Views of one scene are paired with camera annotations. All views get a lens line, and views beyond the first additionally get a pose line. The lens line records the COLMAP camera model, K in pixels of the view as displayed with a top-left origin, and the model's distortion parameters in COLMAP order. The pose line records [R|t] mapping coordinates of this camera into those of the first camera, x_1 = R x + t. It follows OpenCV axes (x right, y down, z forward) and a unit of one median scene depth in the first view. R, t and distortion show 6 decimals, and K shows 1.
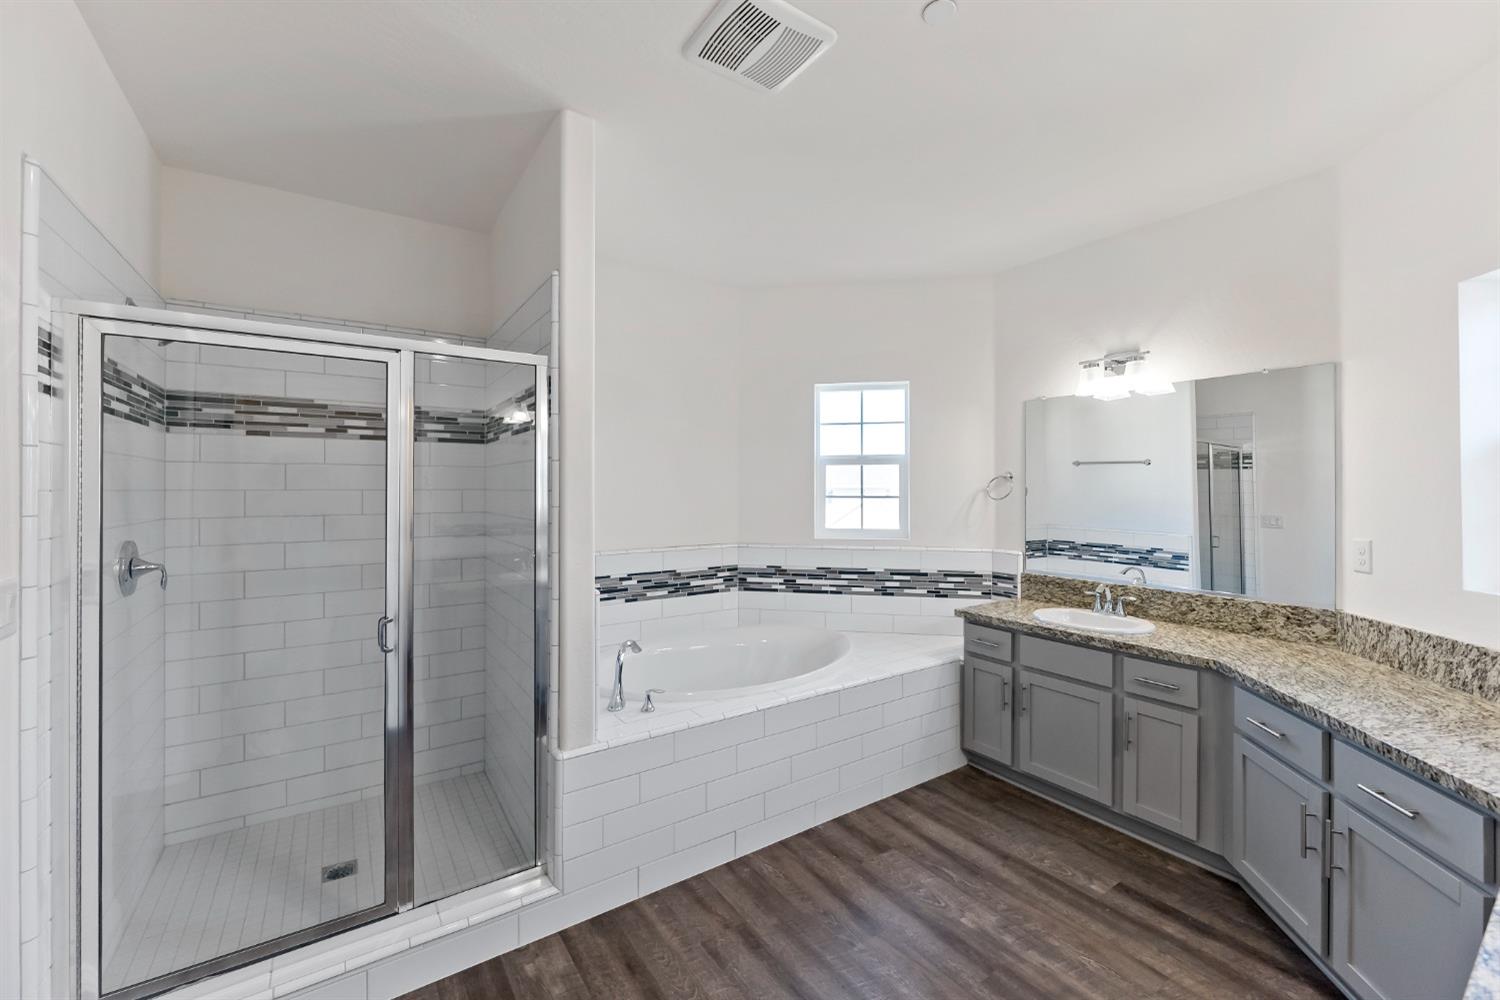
lens RADIAL K [[609.5, 0, 752.0], [0, 609.5, 487.2], [0, 0, 1]] dist [-0.003479, -0.000107]
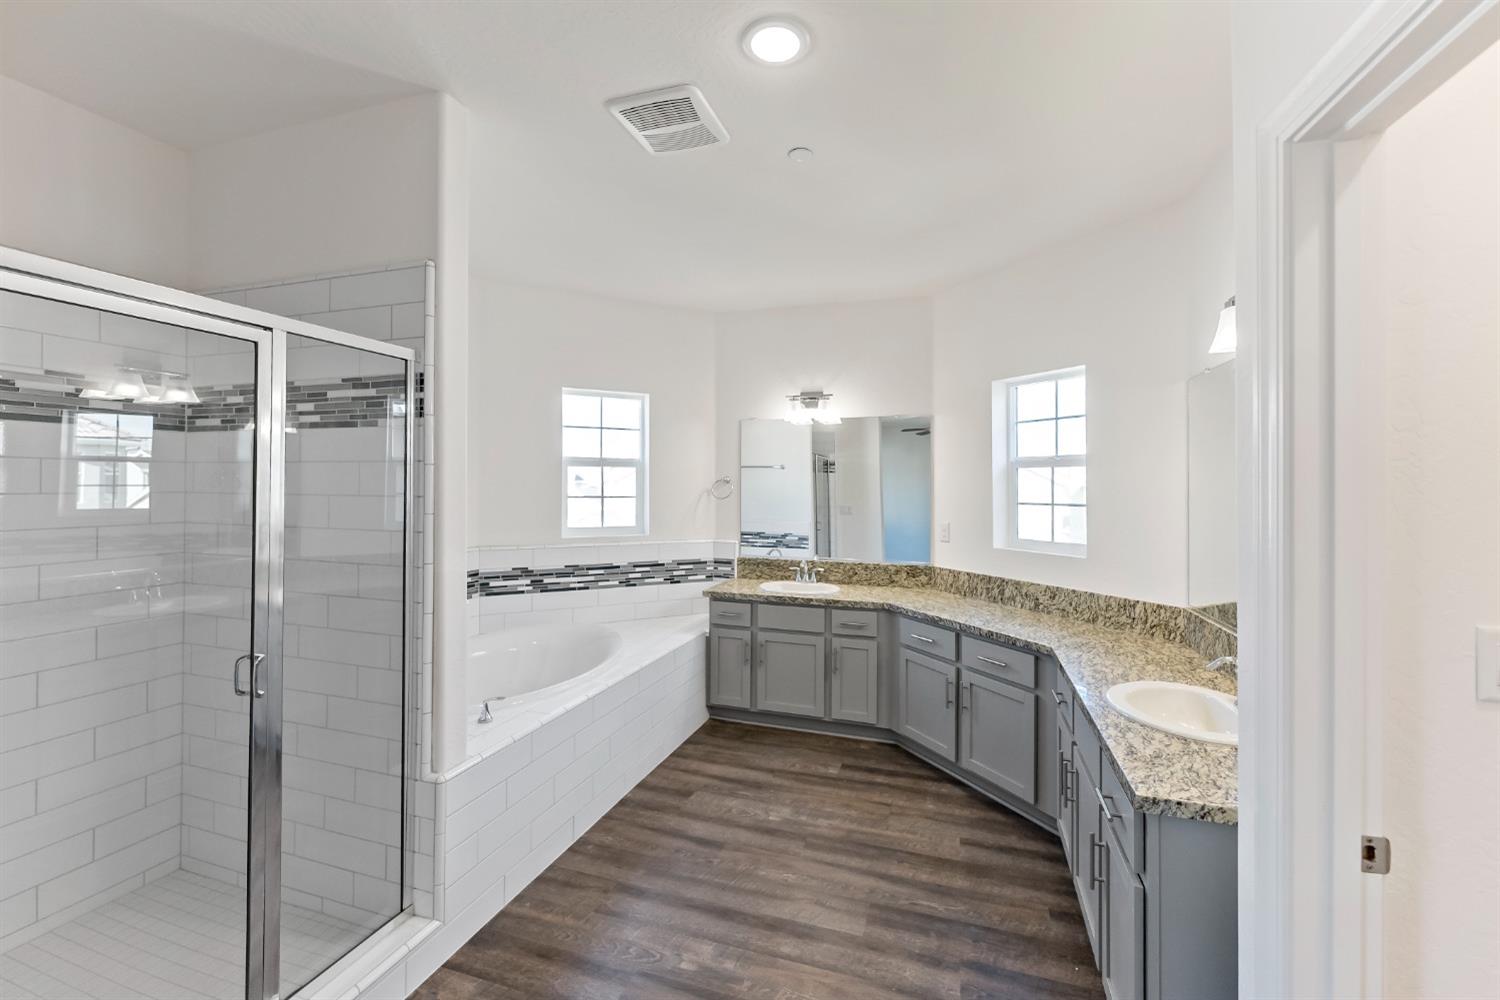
lens RADIAL K [[620.5, 0, 757.8], [0, 620.5, 480.3], [0, 0, 1]] dist [0.001652, 0.000054]
pose [[0.794148, 0.009186, 0.607655, -0.404890], [-0.008075, 0.999957, -0.004563, -0.016229], [-0.607671, -0.001283, 0.794188, -0.047645]]
